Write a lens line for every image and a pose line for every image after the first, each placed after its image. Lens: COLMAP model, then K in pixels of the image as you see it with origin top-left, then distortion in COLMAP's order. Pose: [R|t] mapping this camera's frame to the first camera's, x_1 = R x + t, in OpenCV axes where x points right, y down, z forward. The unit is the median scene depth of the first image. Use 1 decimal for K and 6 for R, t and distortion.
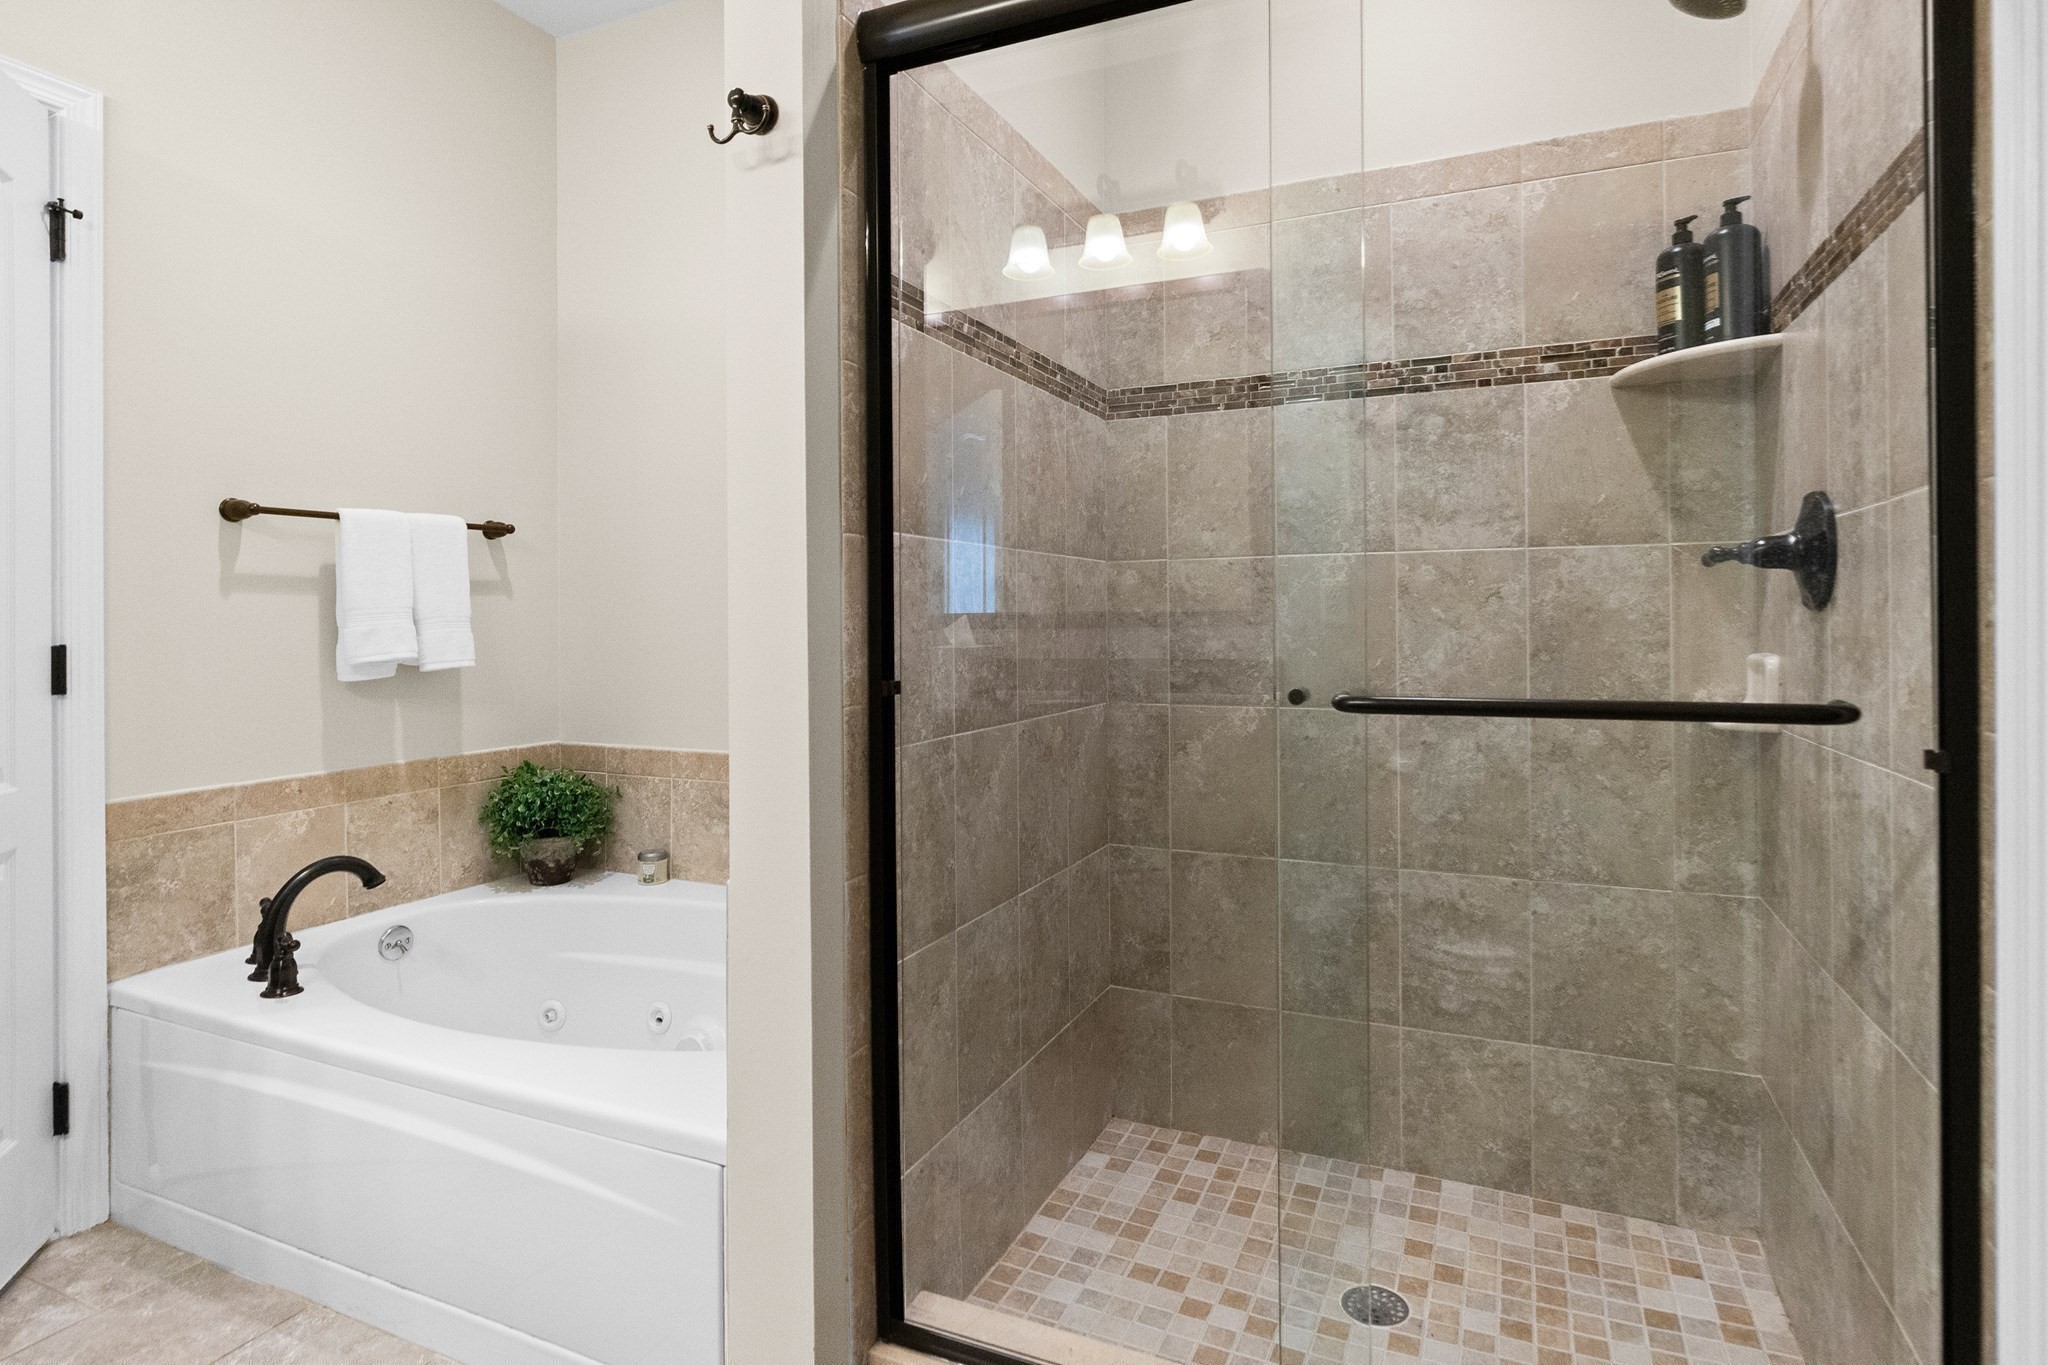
lens RADIAL K [[1057.8, 0, 1043.2], [0, 1057.8, 625.7], [0, 0, 1]] dist [-0.002125, 0.000713]
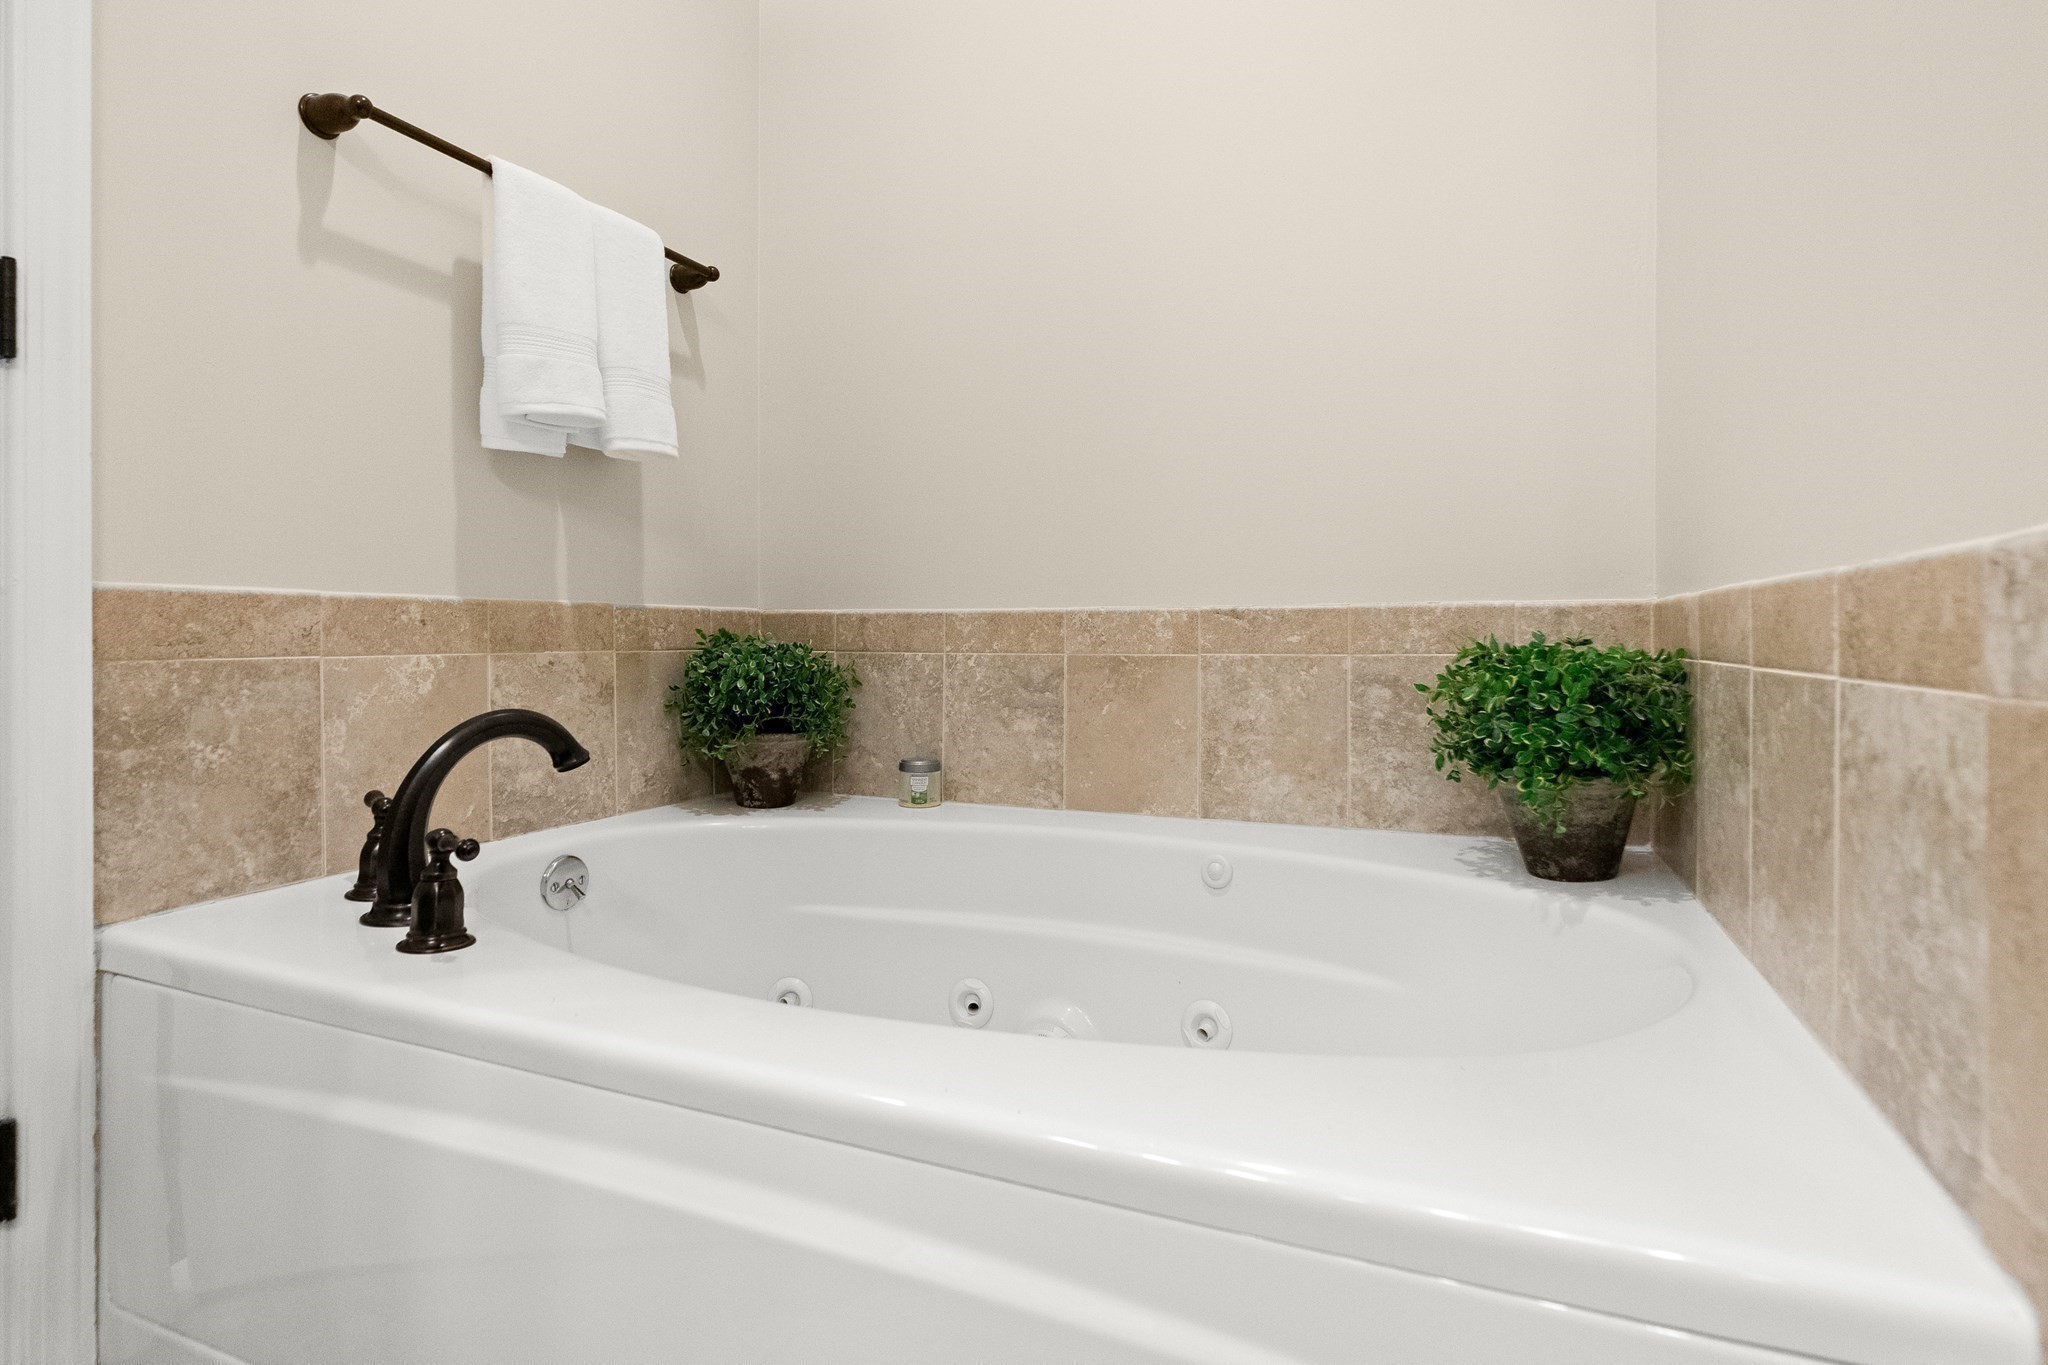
lens RADIAL K [[1010.9, 0, 1028.3], [0, 1010.9, 651.2], [0, 0, 1]] dist [-0.001964, -0.001022]
pose [[0.999609, 0.007966, 0.026800, -0.371075], [-0.008016, 0.999966, 0.001740, 0.166830], [-0.026786, -0.001954, 0.999639, 0.413895]]
